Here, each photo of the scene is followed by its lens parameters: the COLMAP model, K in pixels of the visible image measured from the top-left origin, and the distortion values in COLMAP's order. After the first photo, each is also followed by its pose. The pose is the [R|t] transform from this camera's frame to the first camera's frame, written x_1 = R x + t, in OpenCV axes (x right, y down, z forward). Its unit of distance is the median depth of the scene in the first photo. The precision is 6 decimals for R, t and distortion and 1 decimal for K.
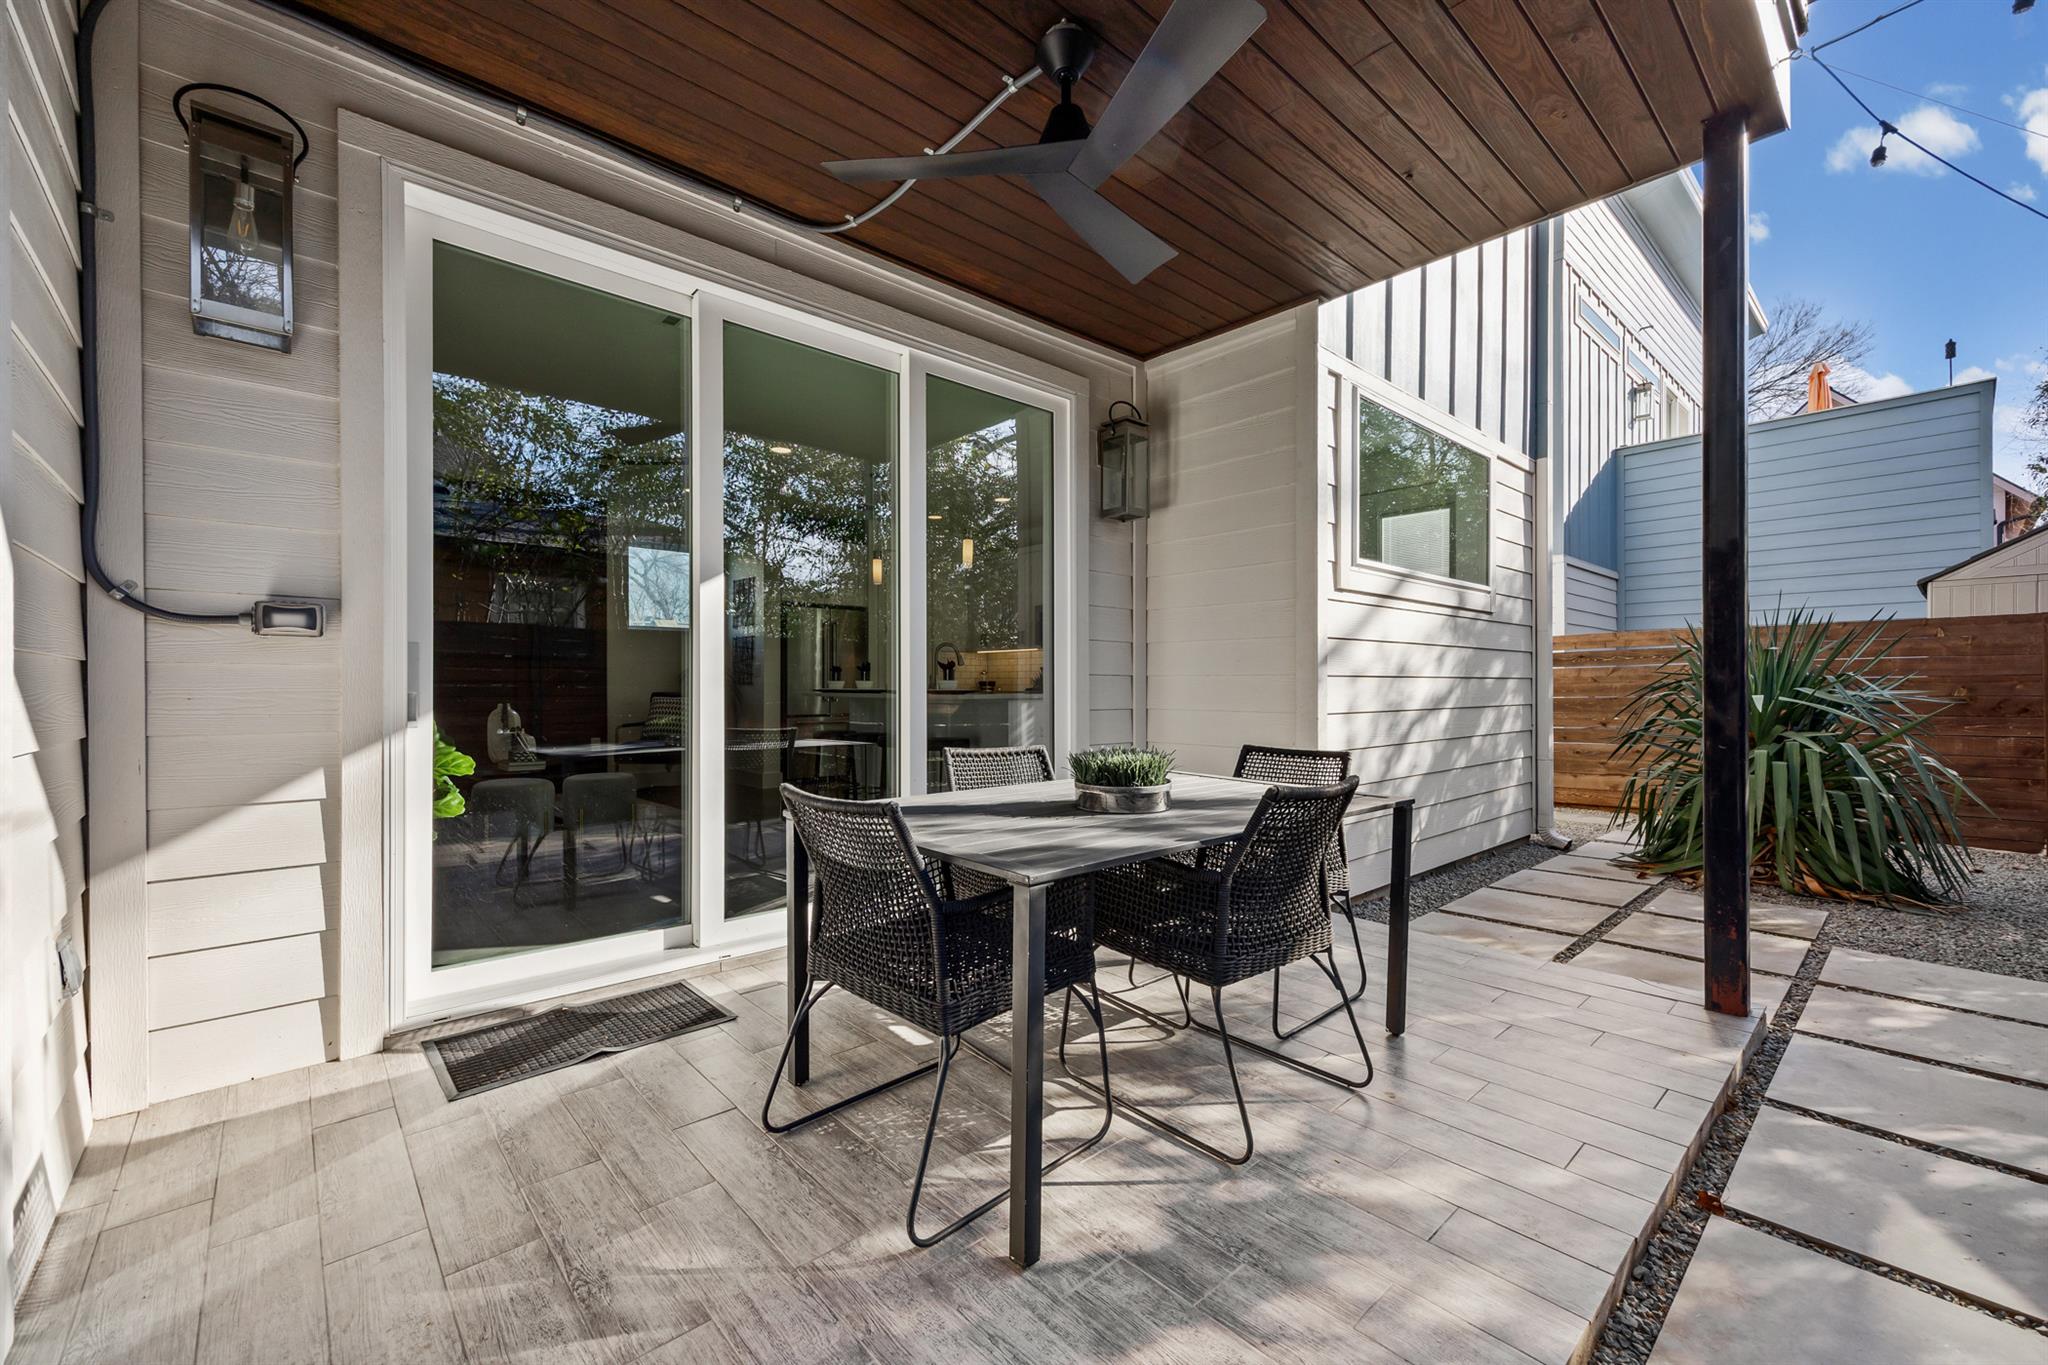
lens RADIAL K [[831.1, 0, 1024.5], [0, 831.1, 690.1], [0, 0, 1]] dist [0.016335, -0.000103]
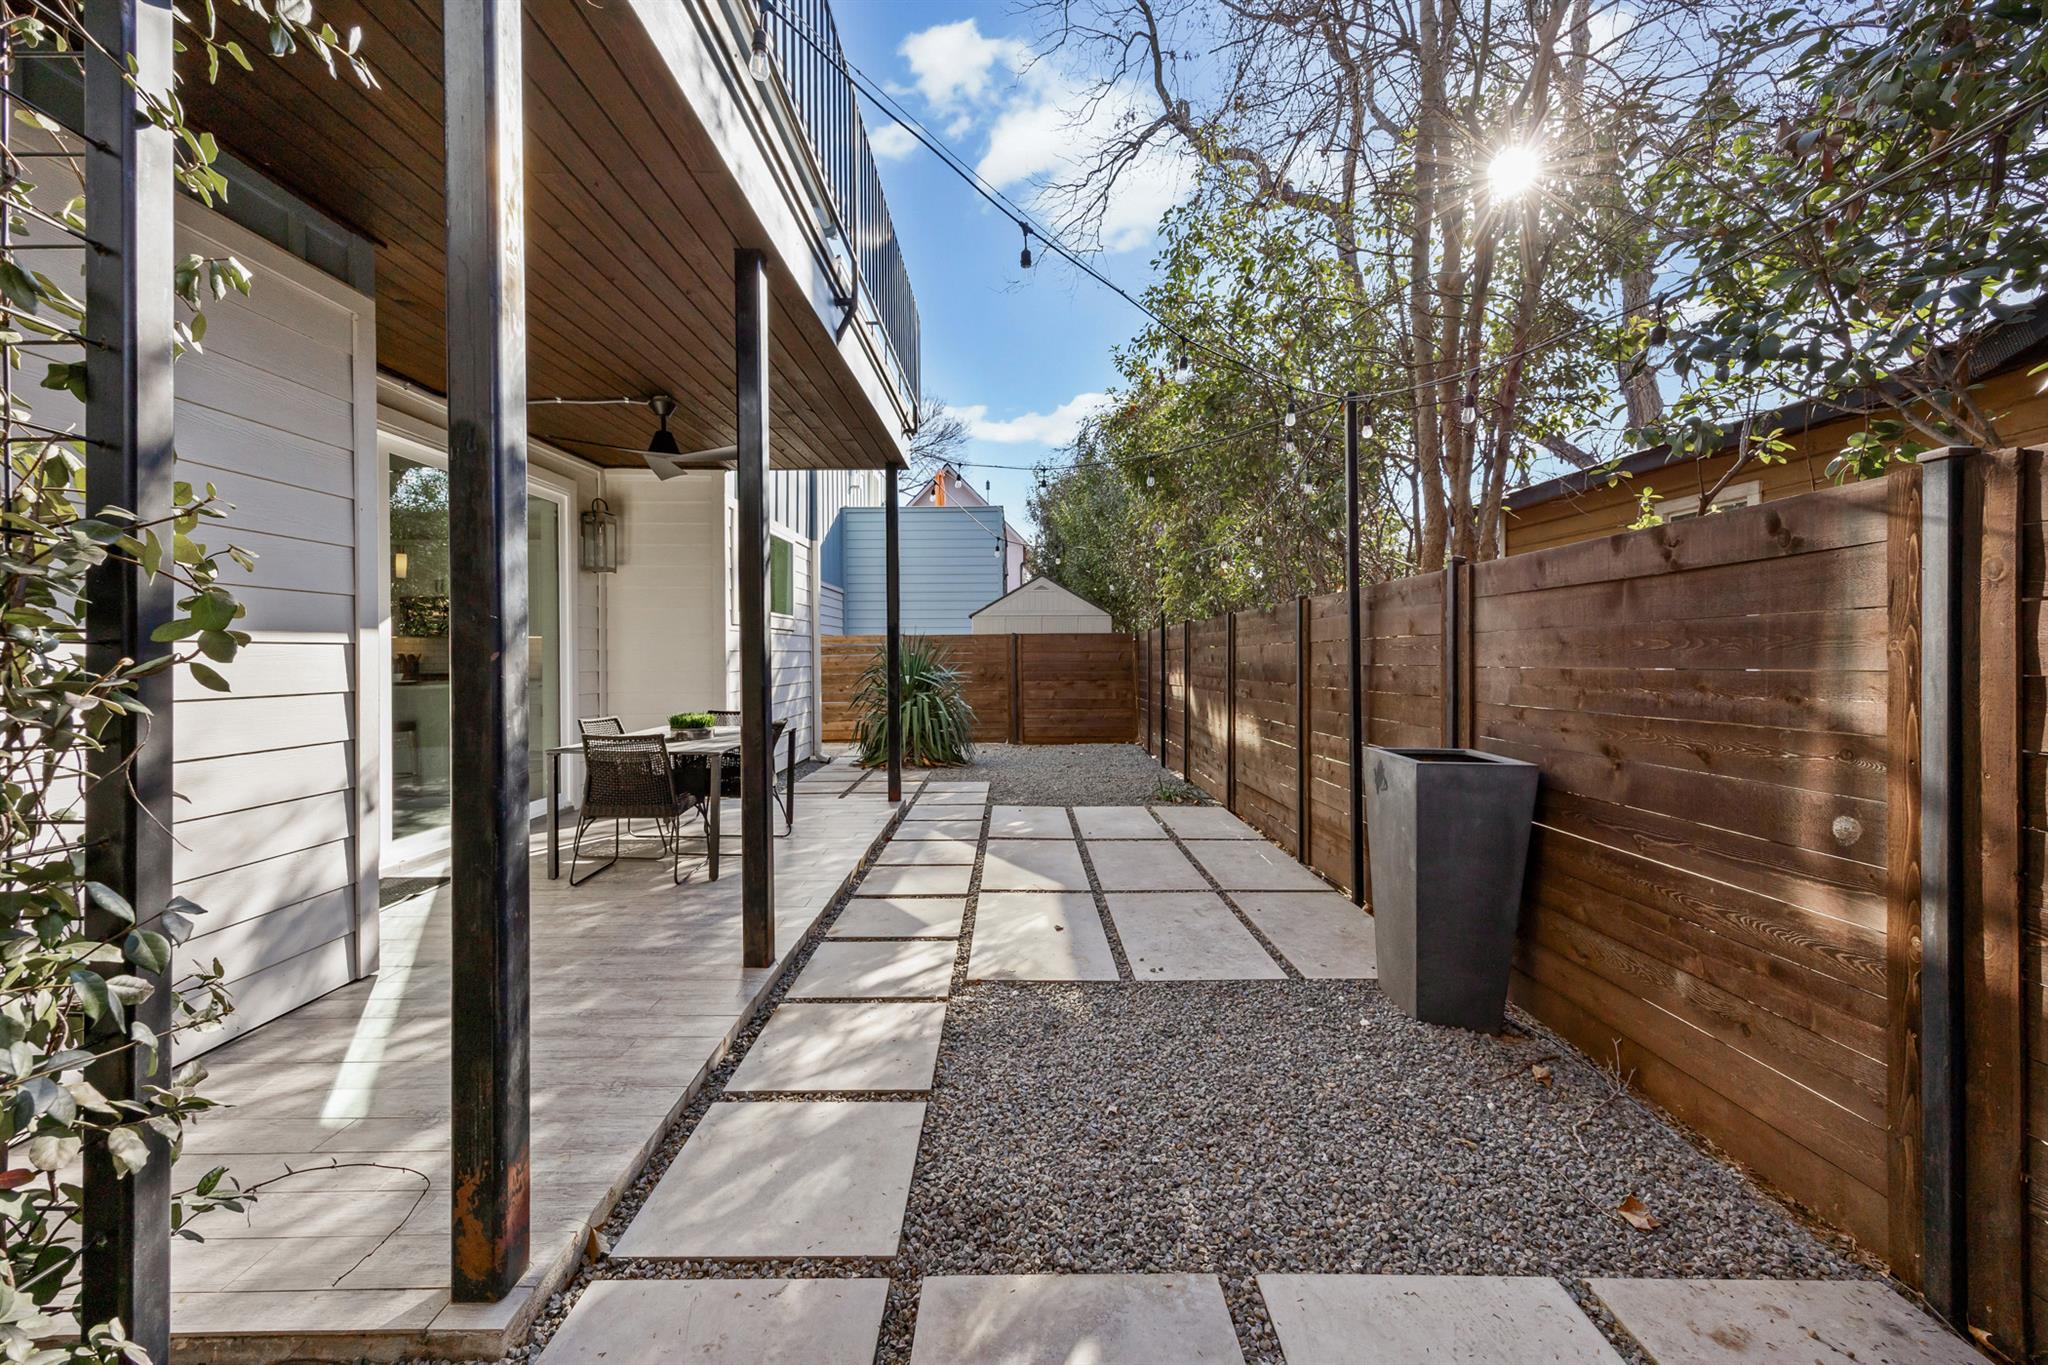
lens RADIAL K [[831.1, 0, 1023.9], [0, 831.1, 662.4], [0, 0, 1]] dist [0.016335, -0.000103]
pose [[0.666054, -0.007982, 0.745860, -0.428498], [0.005362, 0.999968, 0.005913, -0.033369], [-0.745884, 0.000061, 0.666076, -0.531816]]
